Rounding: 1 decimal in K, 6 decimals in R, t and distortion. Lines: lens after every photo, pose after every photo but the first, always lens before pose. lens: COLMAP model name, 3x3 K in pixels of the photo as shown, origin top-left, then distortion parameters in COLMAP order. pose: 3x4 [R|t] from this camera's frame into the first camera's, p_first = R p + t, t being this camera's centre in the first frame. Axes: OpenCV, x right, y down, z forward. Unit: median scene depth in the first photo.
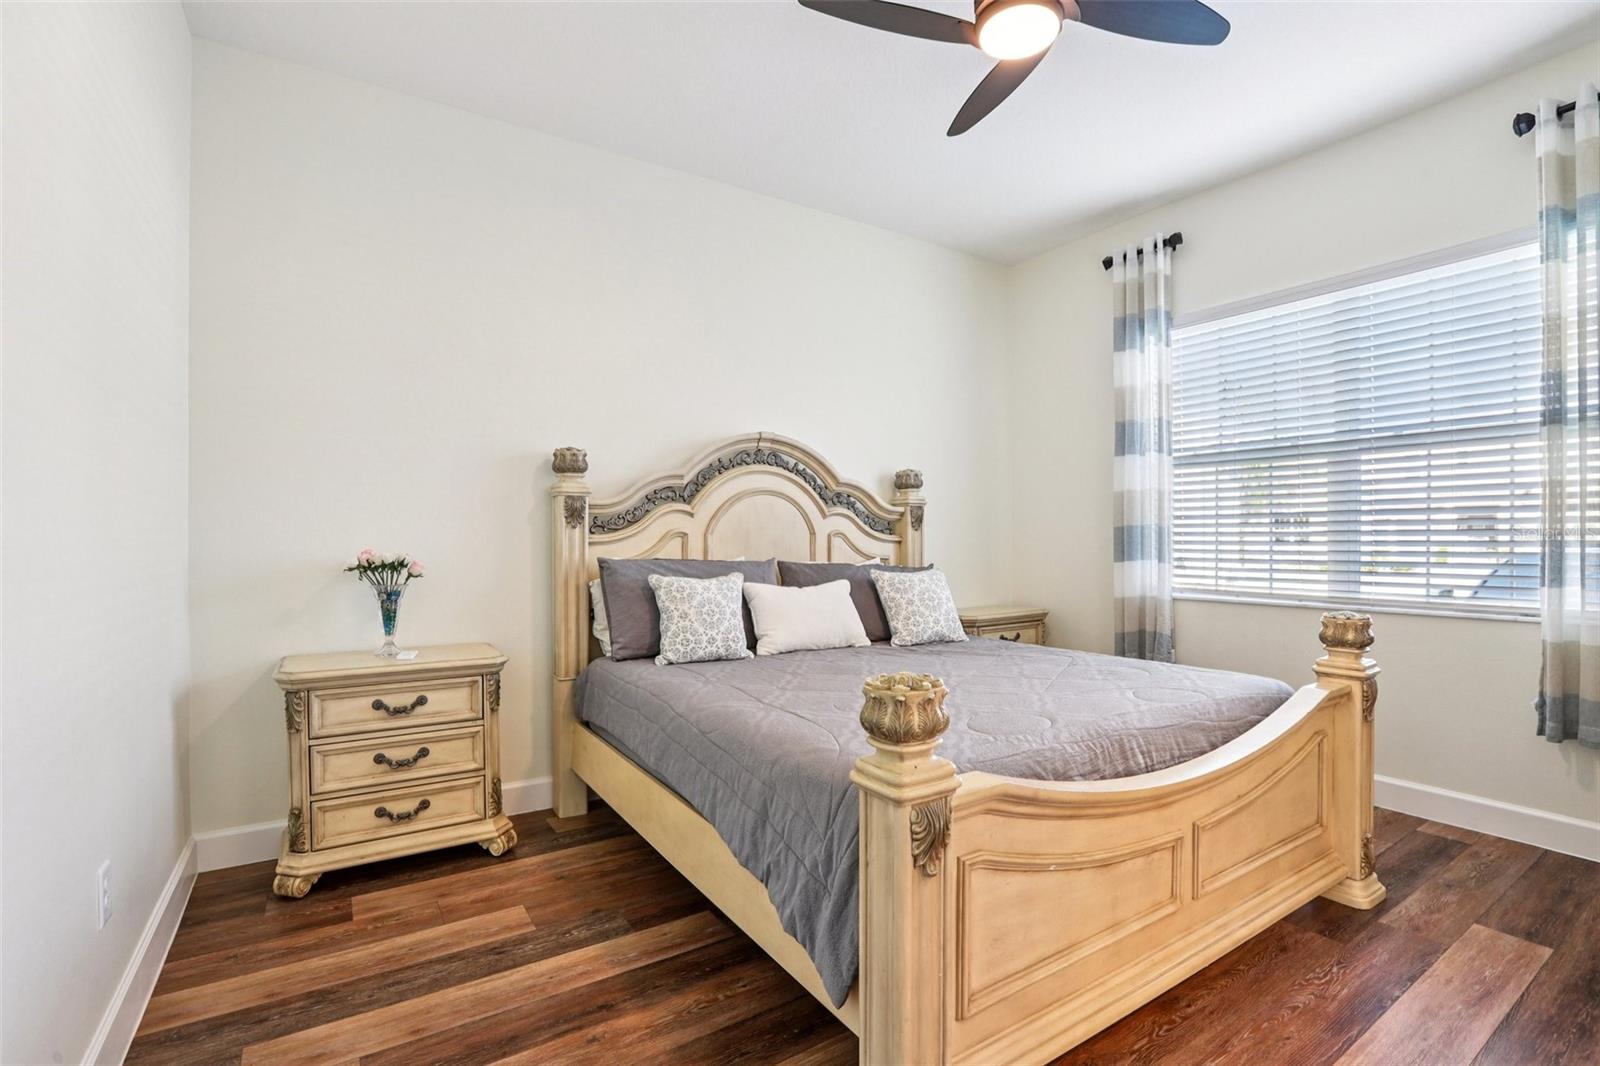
lens RADIAL K [[733.3, 0, 807.4], [0, 733.3, 542.9], [0, 0, 1]] dist [-0.051238, 0.018204]
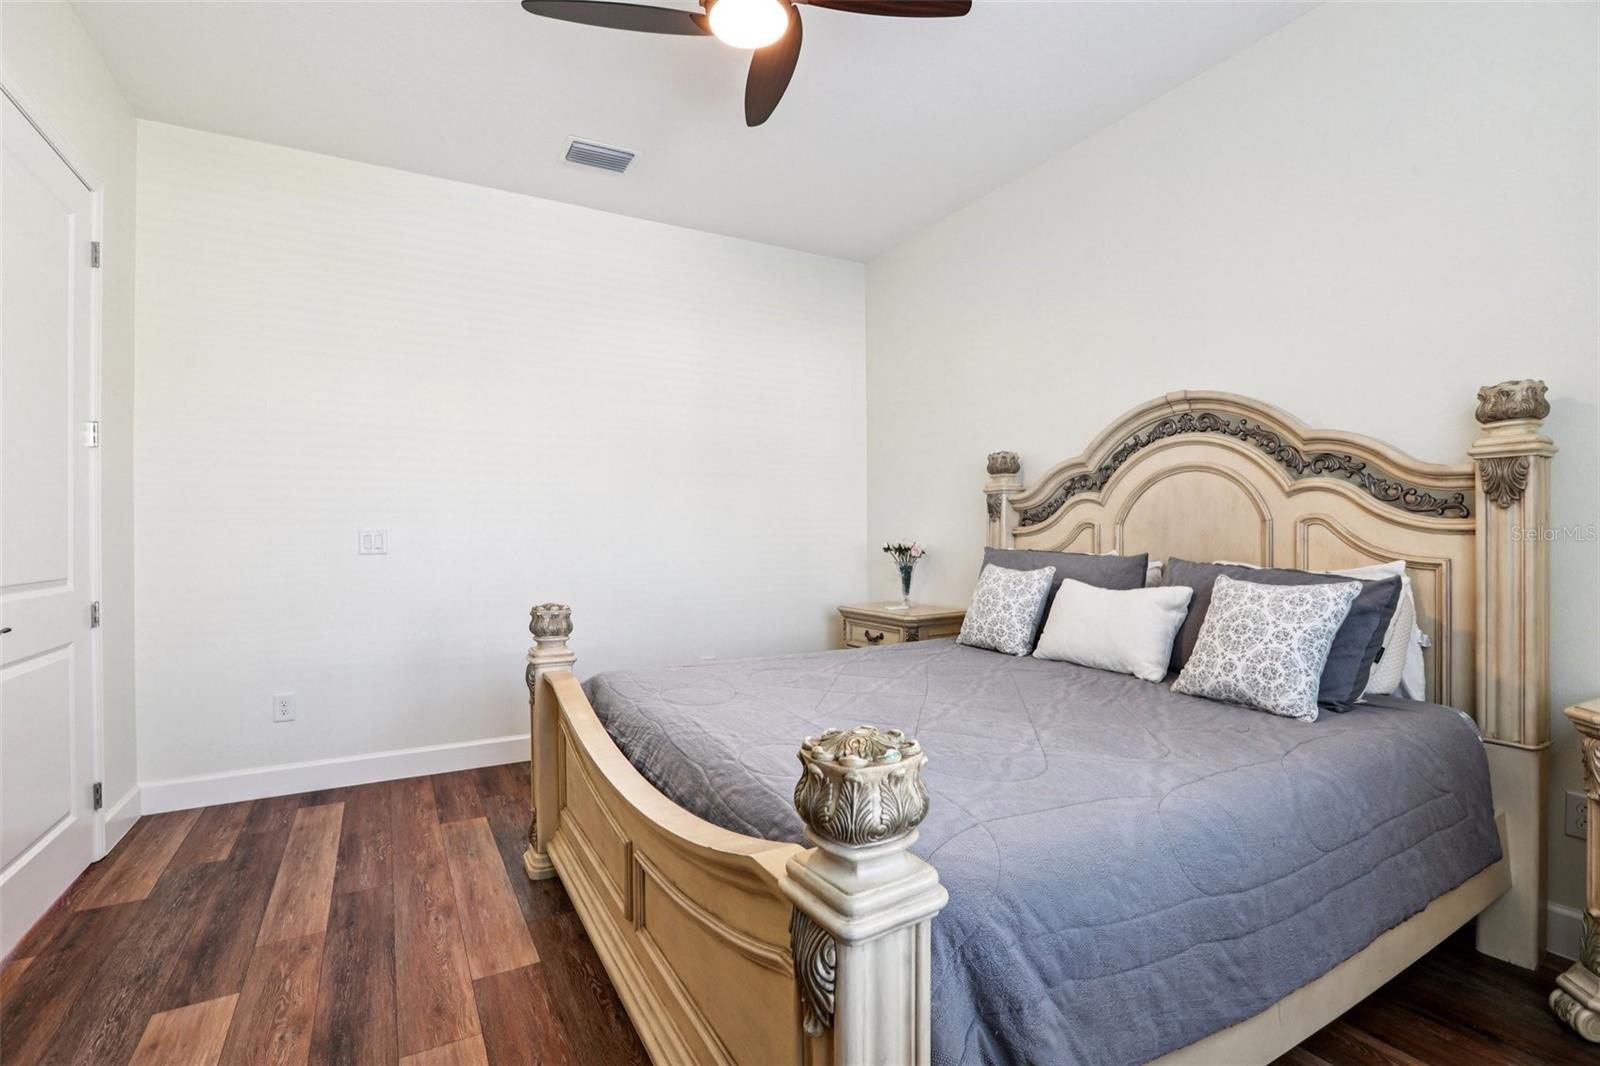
lens RADIAL K [[733.3, 0, 796.3], [0, 733.3, 540.1], [0, 0, 1]] dist [-0.051238, 0.018204]
pose [[-0.075666, 0.007045, -0.997108, 0.835516], [0.001586, 0.999975, 0.006945, 0.000111], [0.997132, -0.001056, -0.075675, 0.742517]]
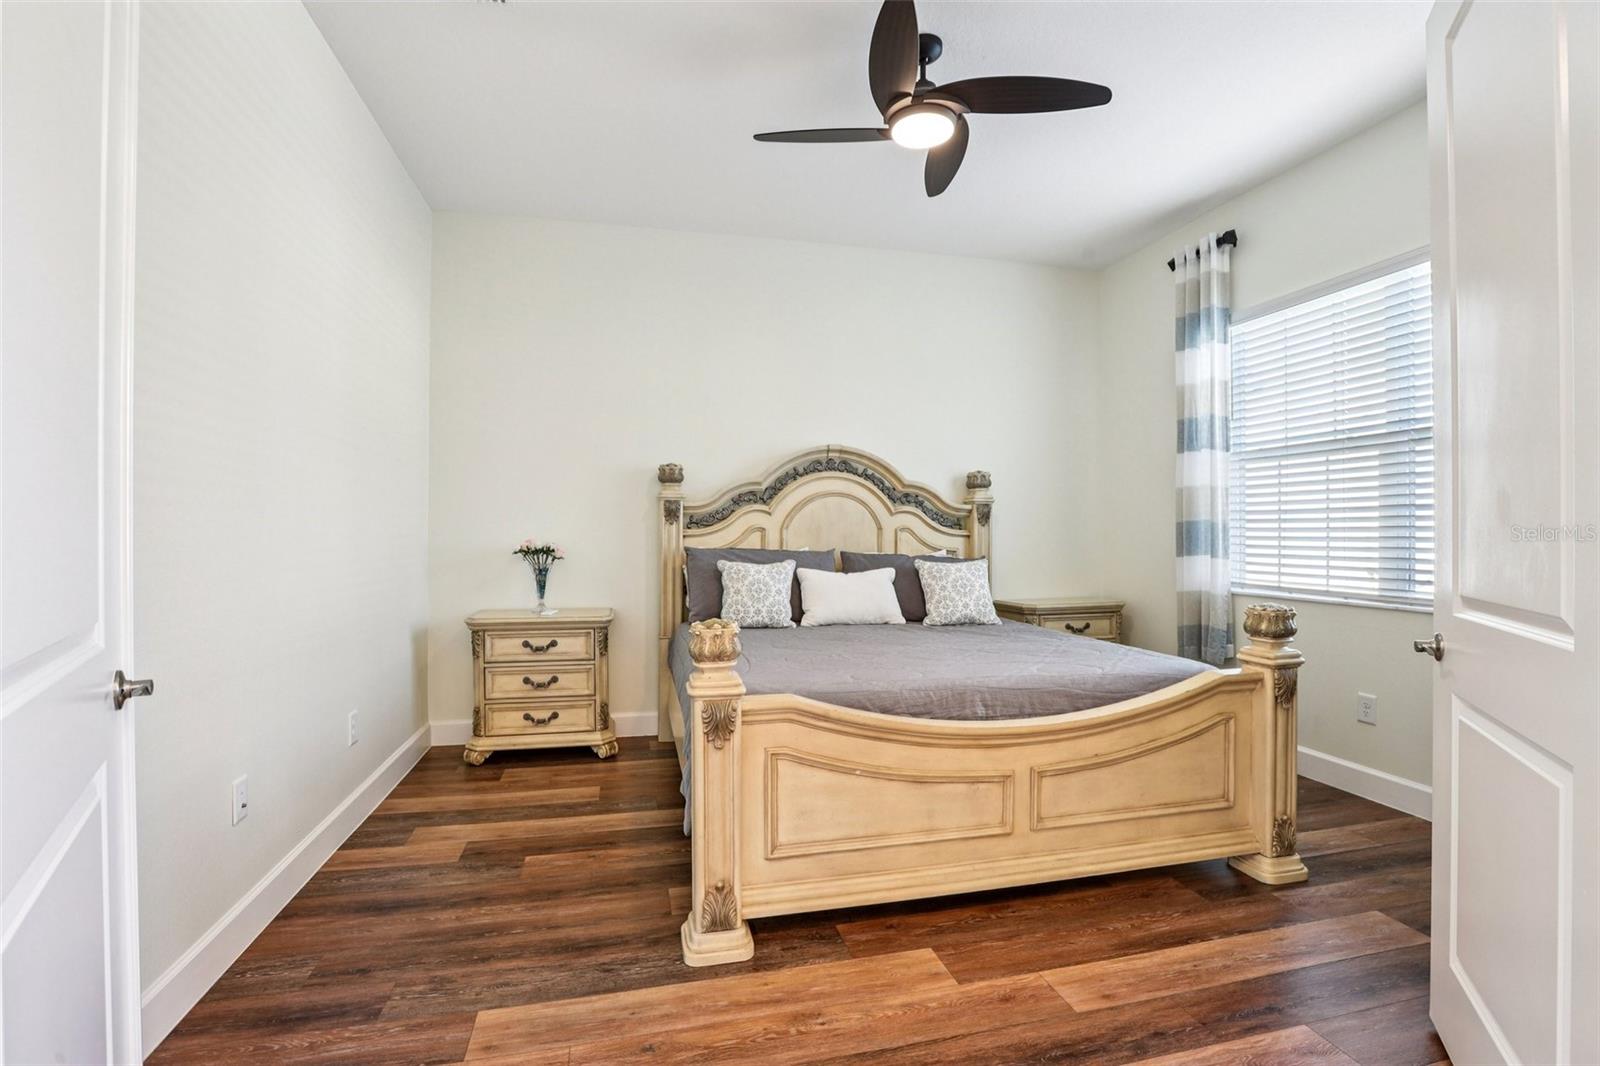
lens RADIAL K [[733.3, 0, 809.4], [0, 733.3, 533.5], [0, 0, 1]] dist [-0.051238, 0.018204]
pose [[0.942296, 0.003044, -0.334766, 0.349960], [-0.004749, 0.999980, -0.004273, 0.000678], [0.334746, 0.005616, 0.942292, -0.167947]]
